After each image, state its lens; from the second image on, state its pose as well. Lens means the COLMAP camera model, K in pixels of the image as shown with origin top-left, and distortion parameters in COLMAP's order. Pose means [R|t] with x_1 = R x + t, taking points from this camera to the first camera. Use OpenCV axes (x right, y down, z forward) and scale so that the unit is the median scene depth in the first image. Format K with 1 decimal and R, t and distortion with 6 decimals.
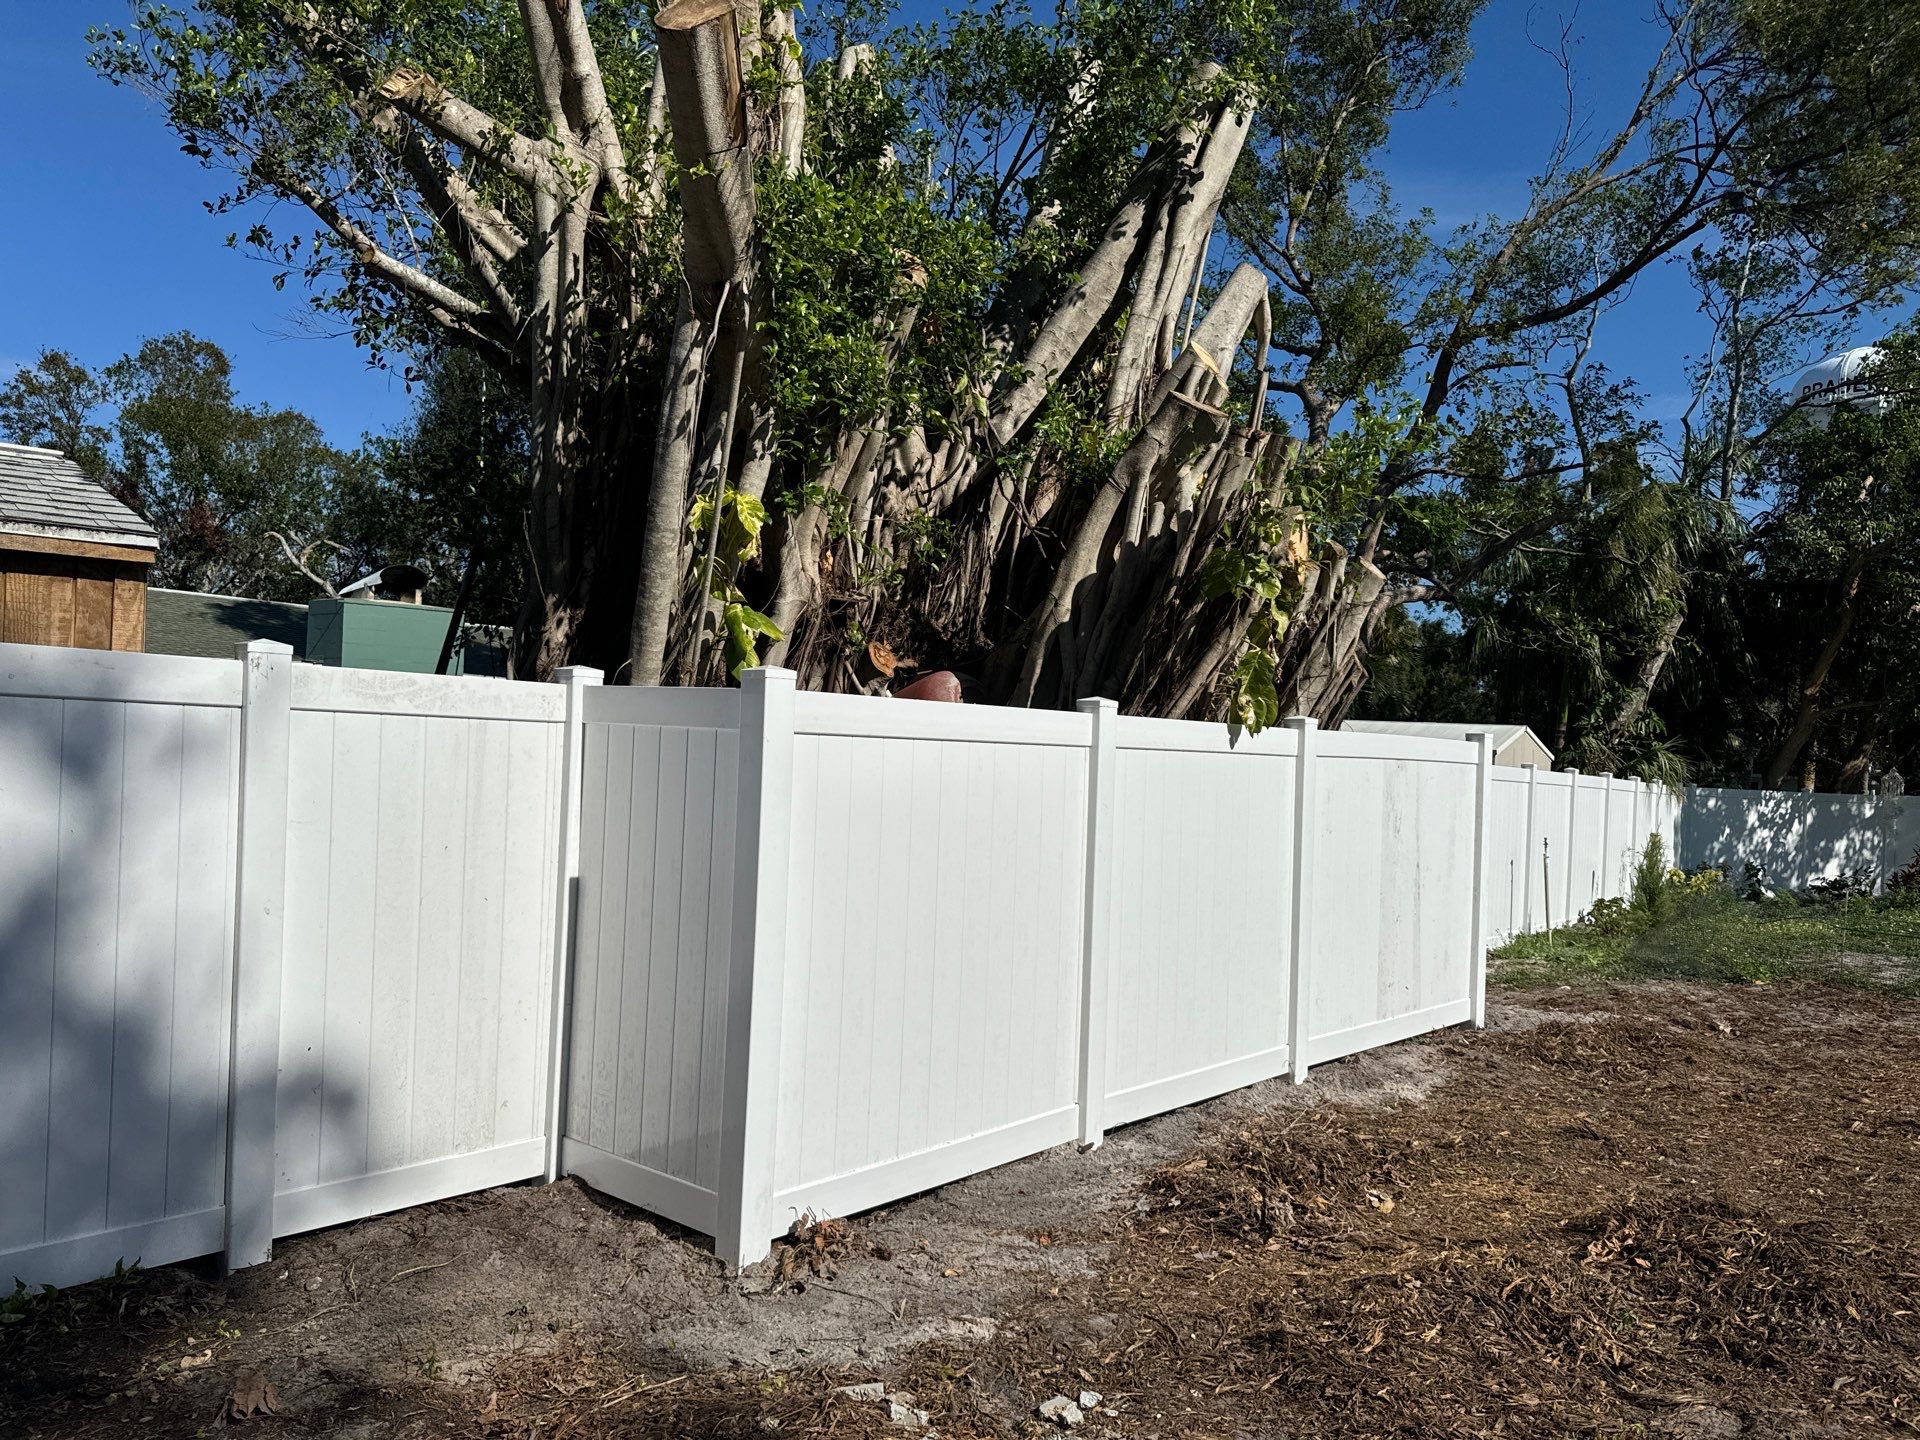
lens RADIAL K [[1375.6, 0, 968.6], [0, 1375.6, 731.2], [0, 0, 1]] dist [0.059354, -0.048598]
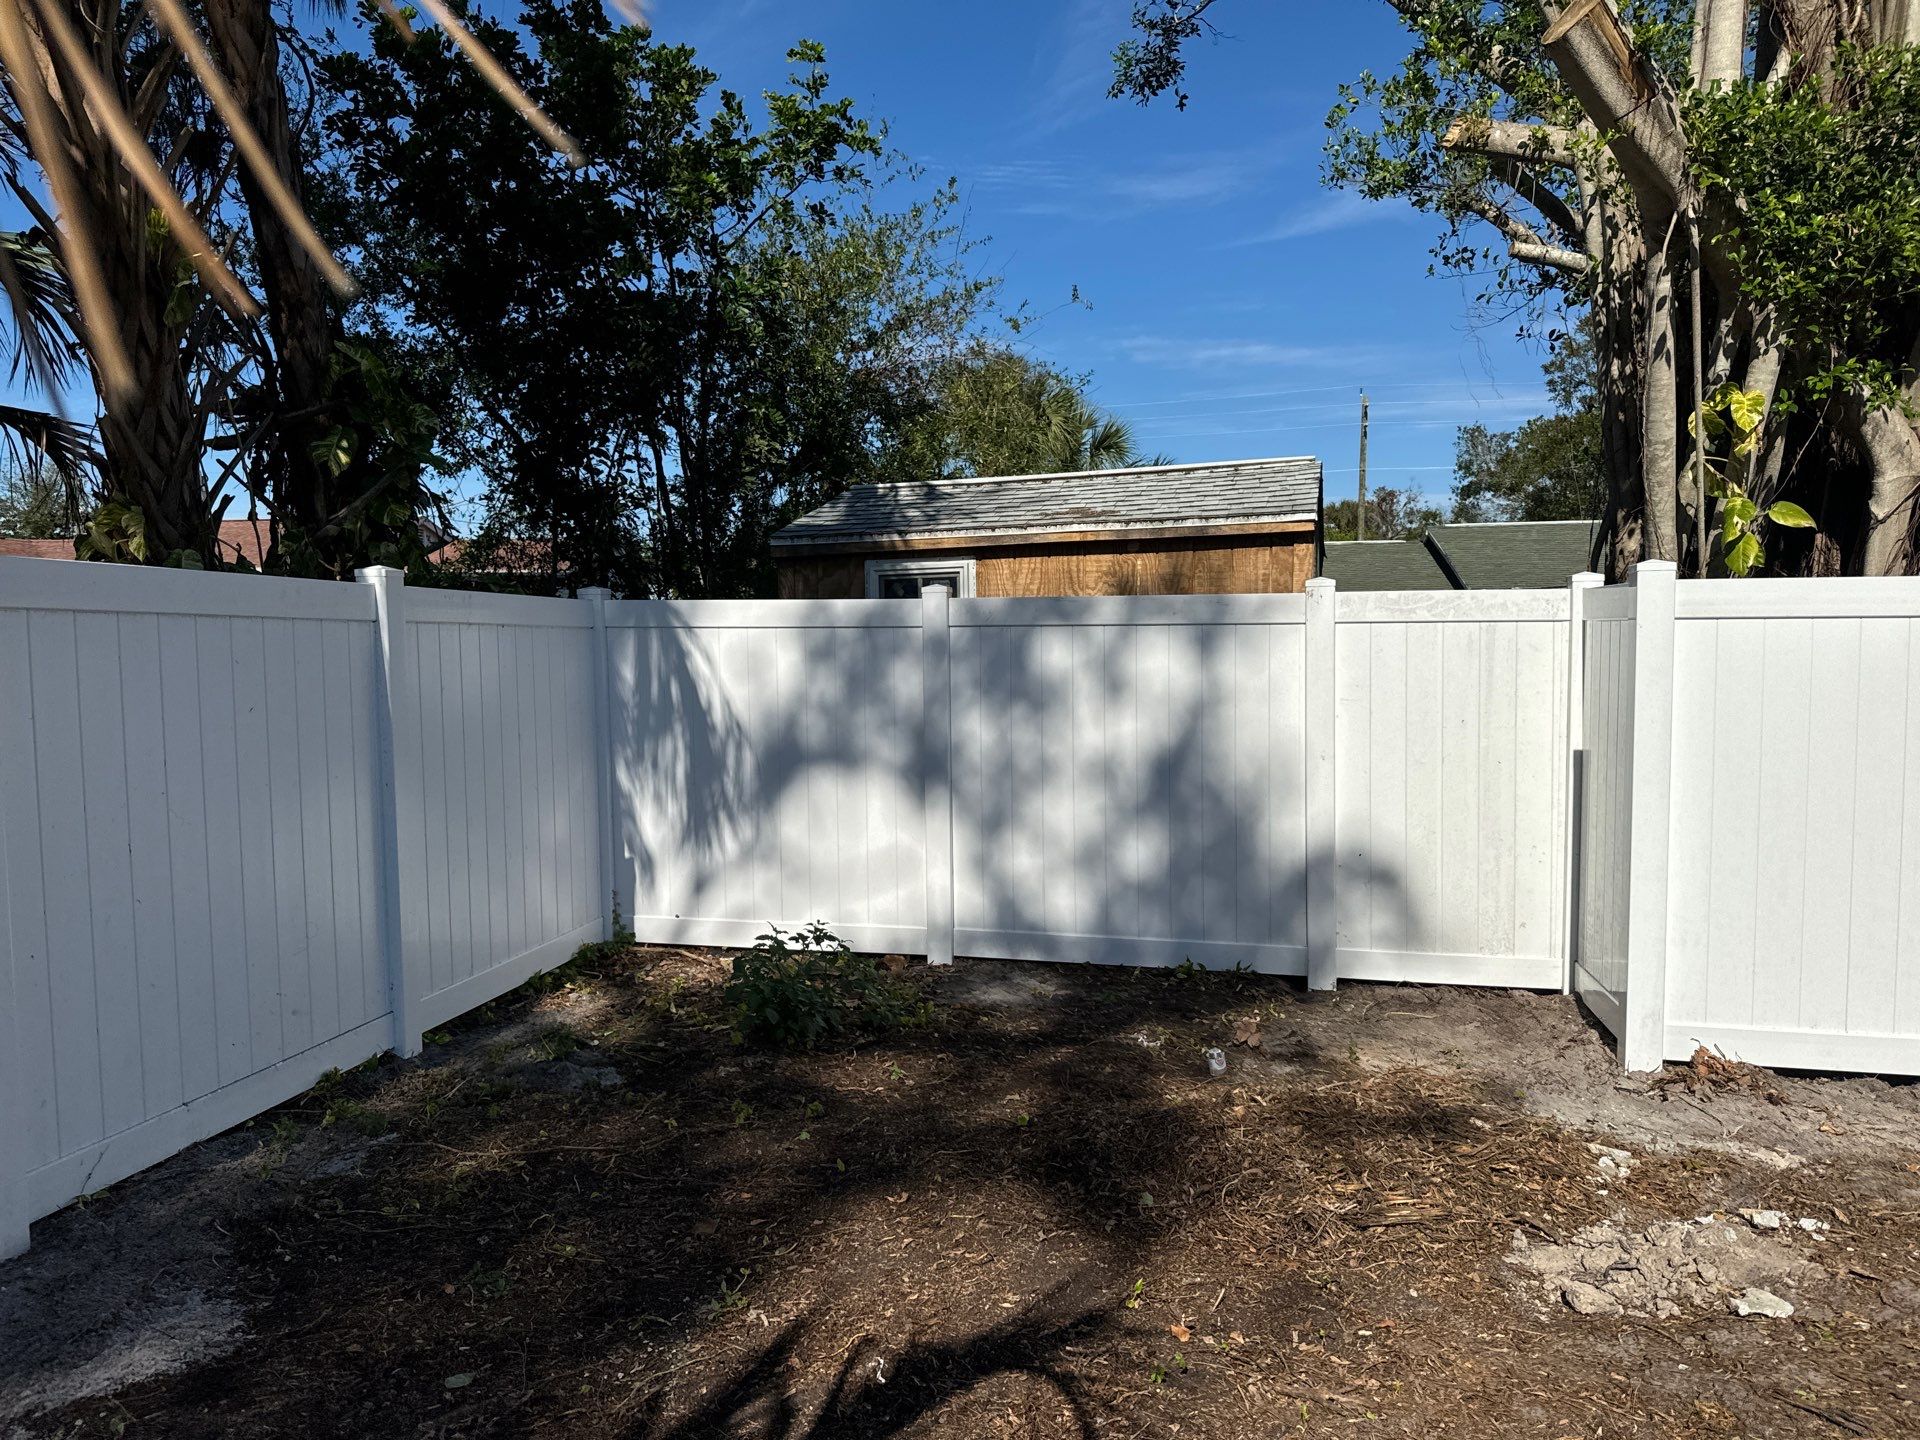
lens RADIAL K [[1375.6, 0, 956.3], [0, 1375.6, 723.2], [0, 0, 1]] dist [0.059354, -0.048598]
pose [[0.494218, 0.011926, -0.869256, 0.524925], [0.029798, 0.999086, 0.030650, 0.032185], [0.868827, -0.041050, 0.493411, -0.065723]]
